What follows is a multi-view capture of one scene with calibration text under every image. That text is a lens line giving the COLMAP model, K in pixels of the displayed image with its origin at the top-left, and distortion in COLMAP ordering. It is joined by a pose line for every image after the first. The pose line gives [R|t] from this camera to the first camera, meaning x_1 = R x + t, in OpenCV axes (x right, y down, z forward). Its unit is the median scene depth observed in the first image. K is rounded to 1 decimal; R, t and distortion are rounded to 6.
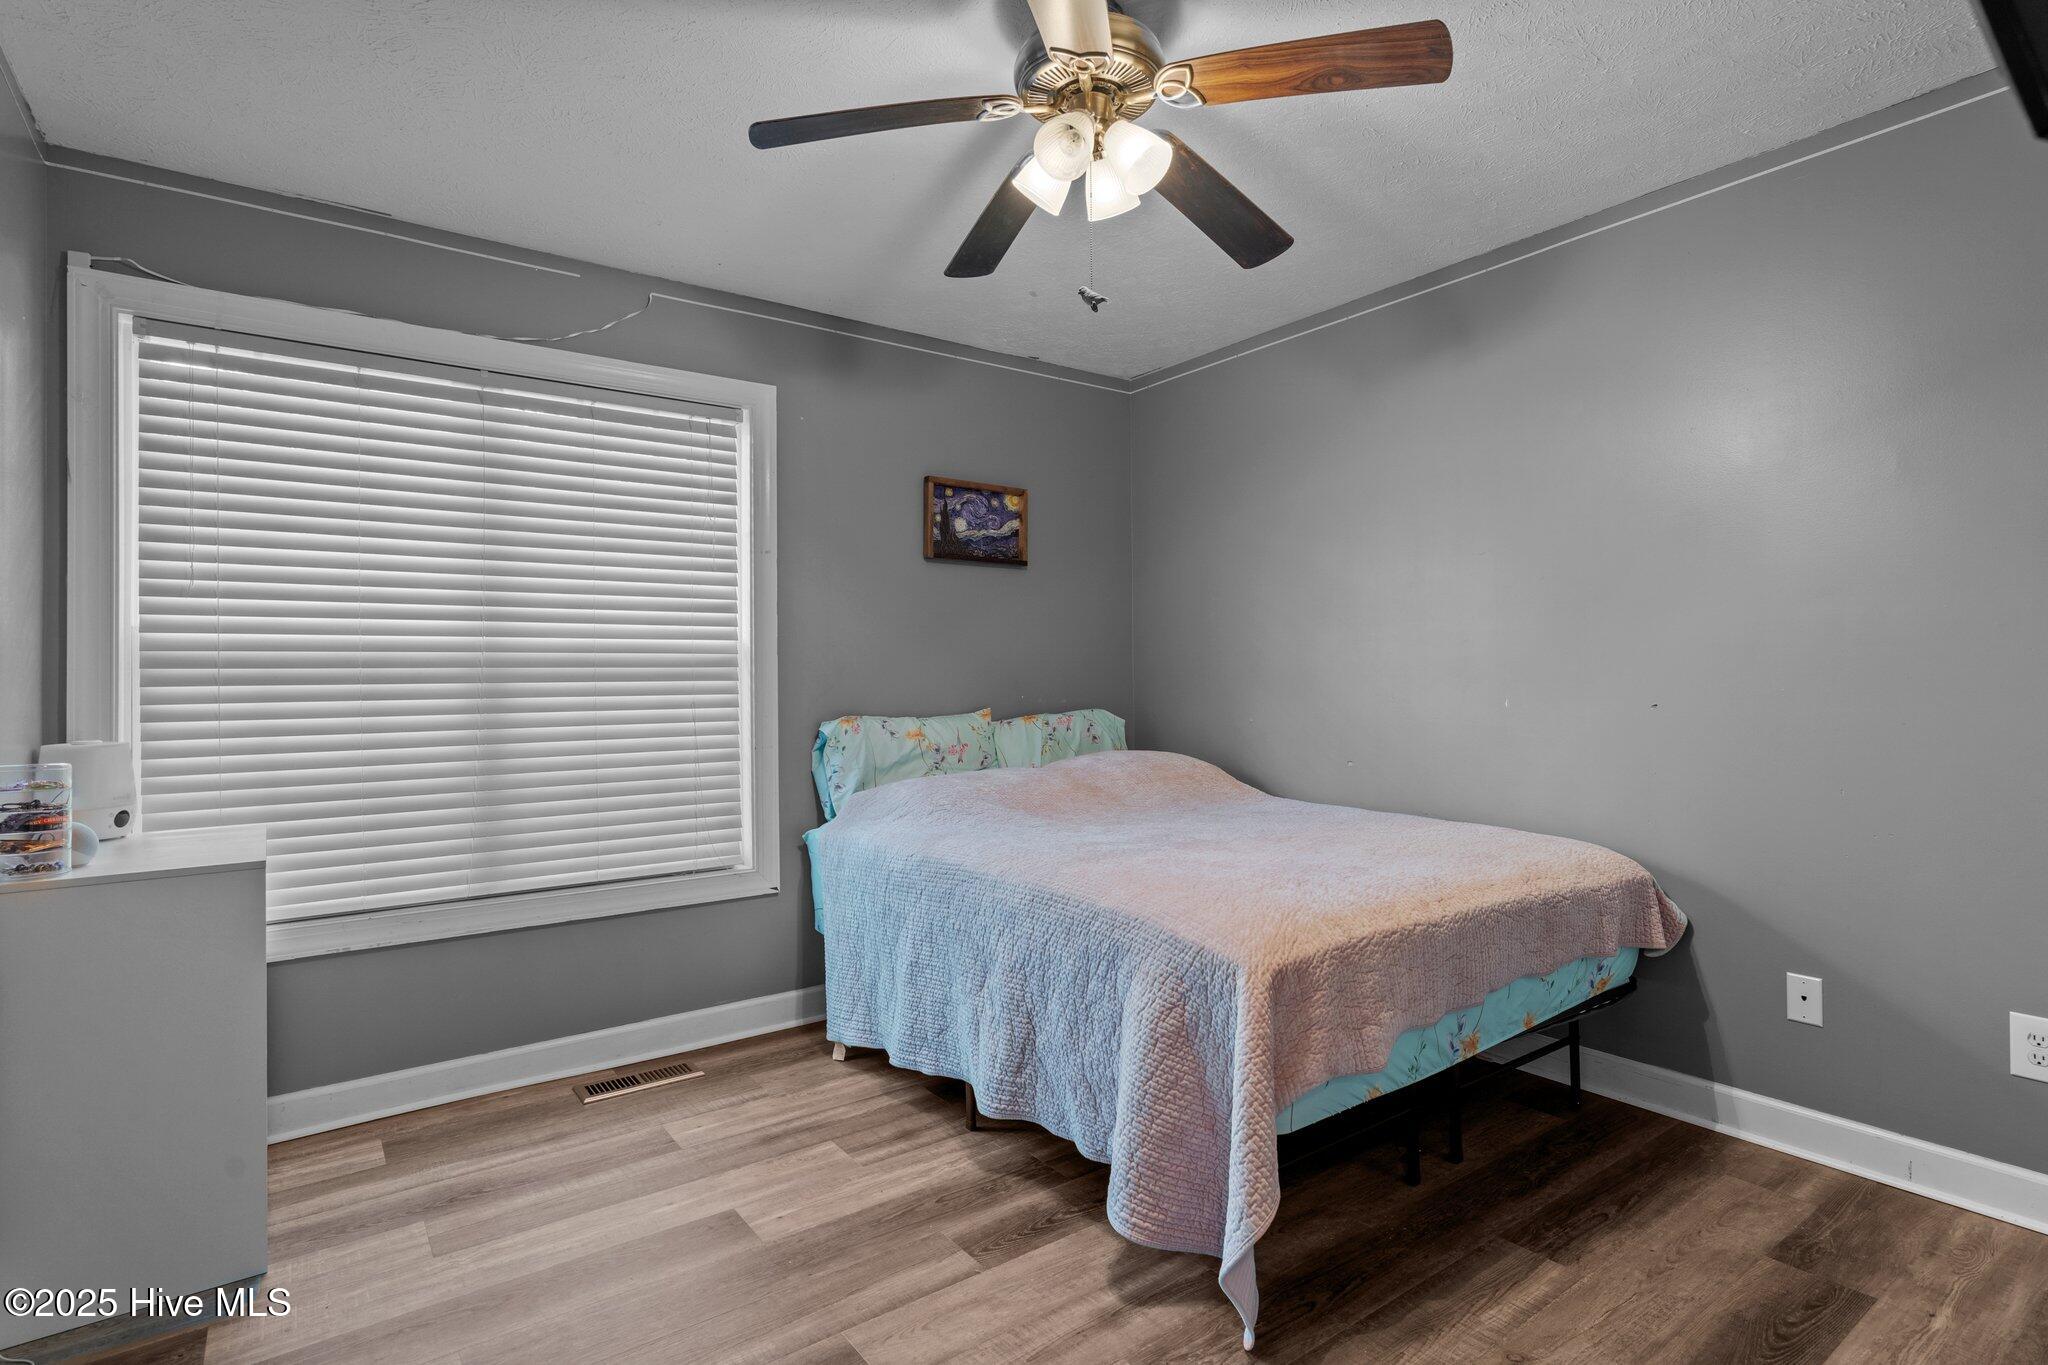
lens RADIAL K [[1015.6, 0, 1024.0], [0, 1015.6, 682.5], [0, 0, 1]] dist [0.000078, 0.000002]
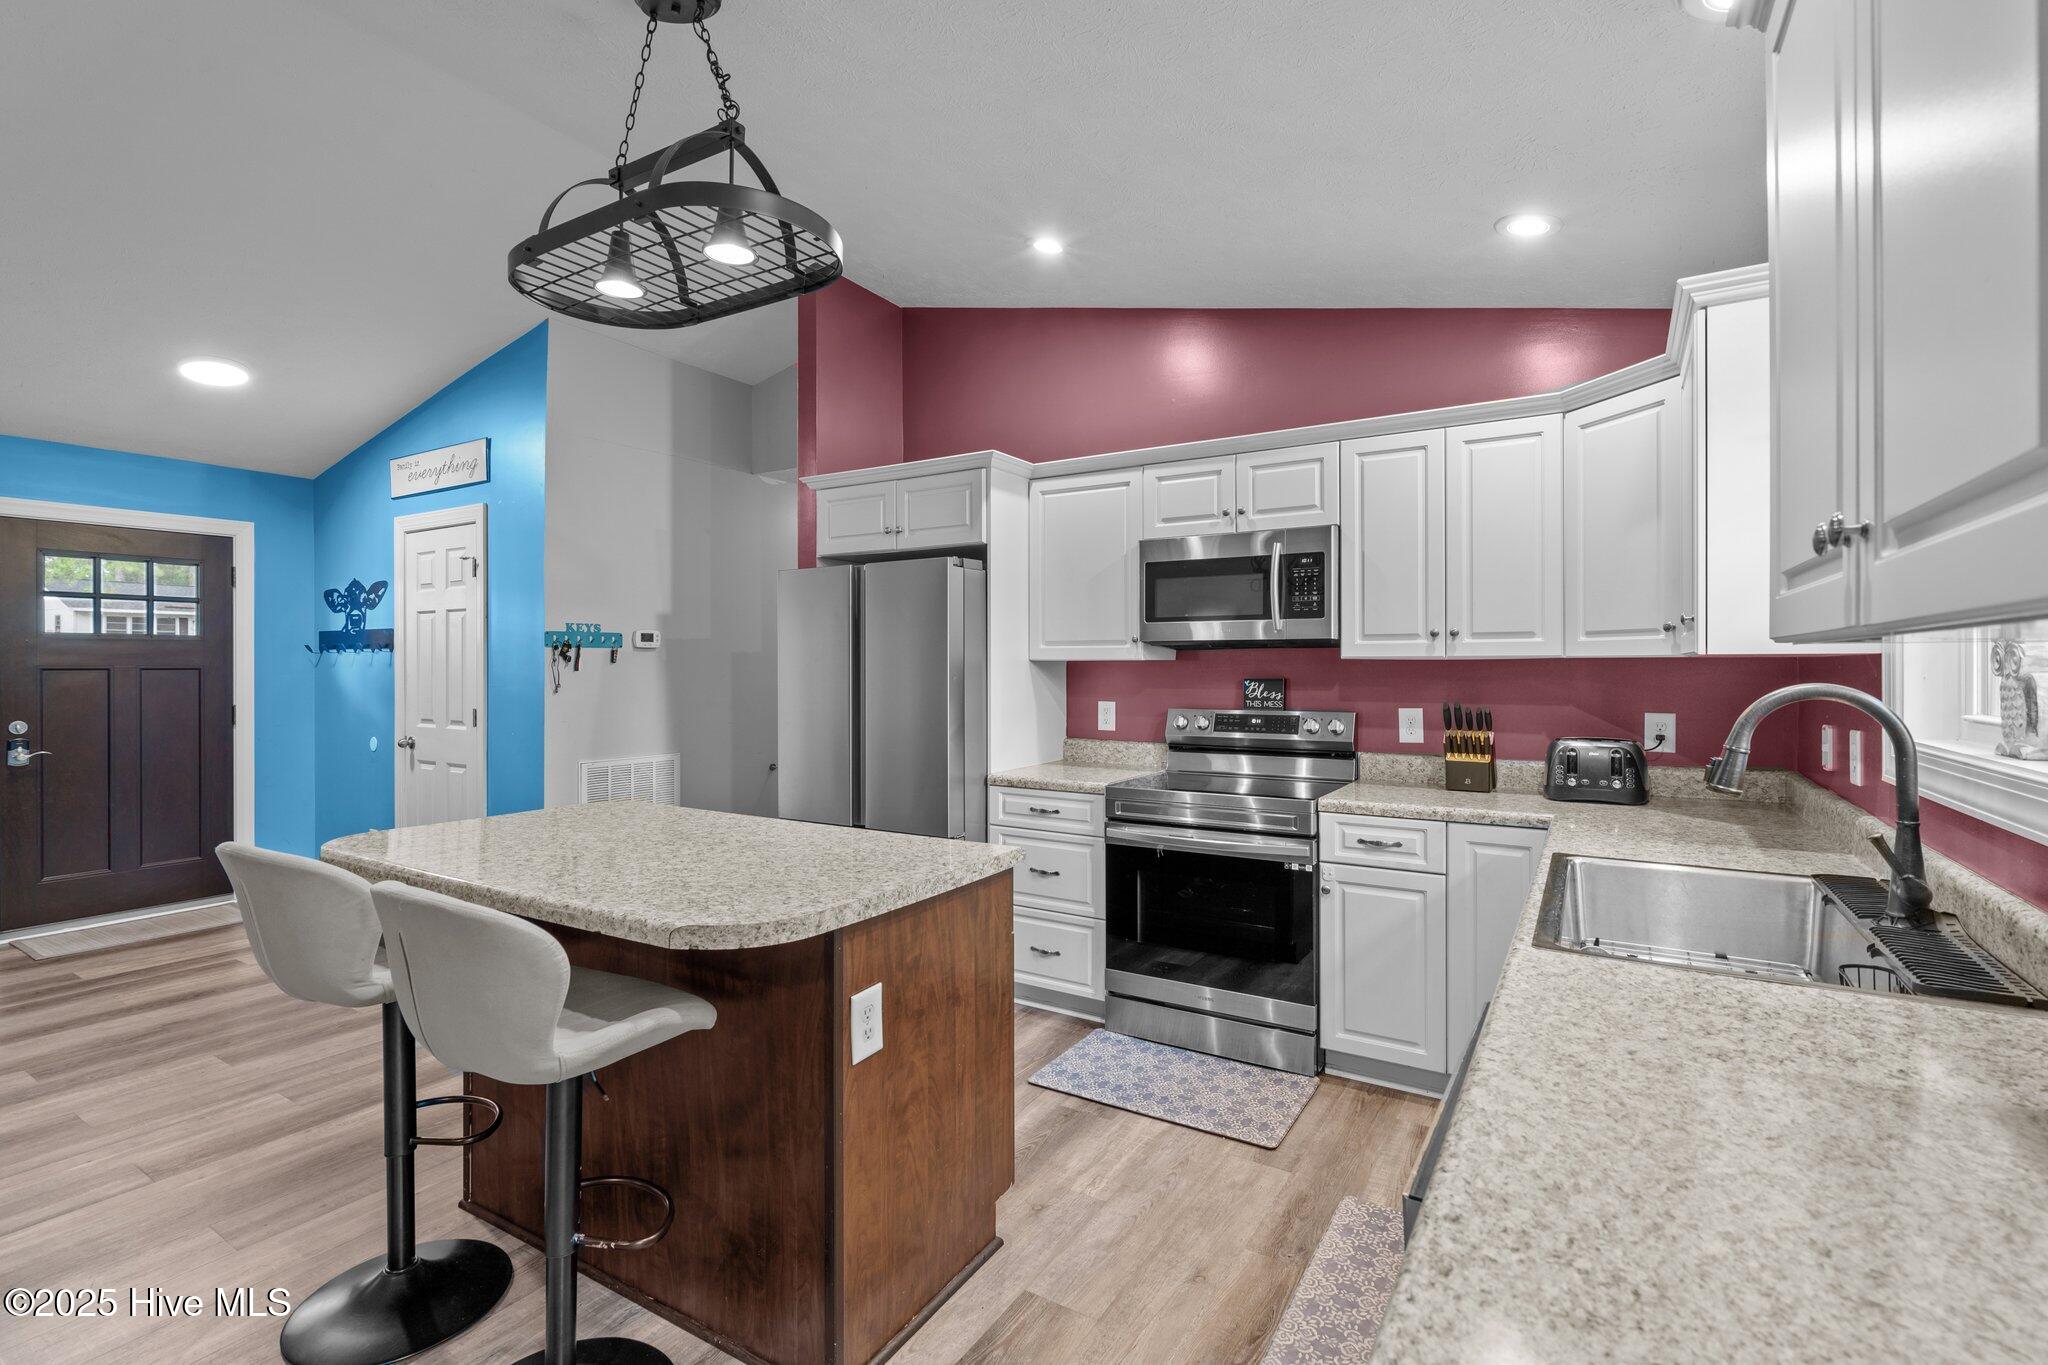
lens RADIAL K [[933.0, 0, 1021.2], [0, 933.0, 672.4], [0, 0, 1]] dist [-0.001309, 0.000220]
pose [[0.378432, 0.009460, -0.925581, 6.387313], [-0.001764, 0.999953, 0.009499, 0.359089], [0.925627, -0.001962, 0.378431, 3.681011]]
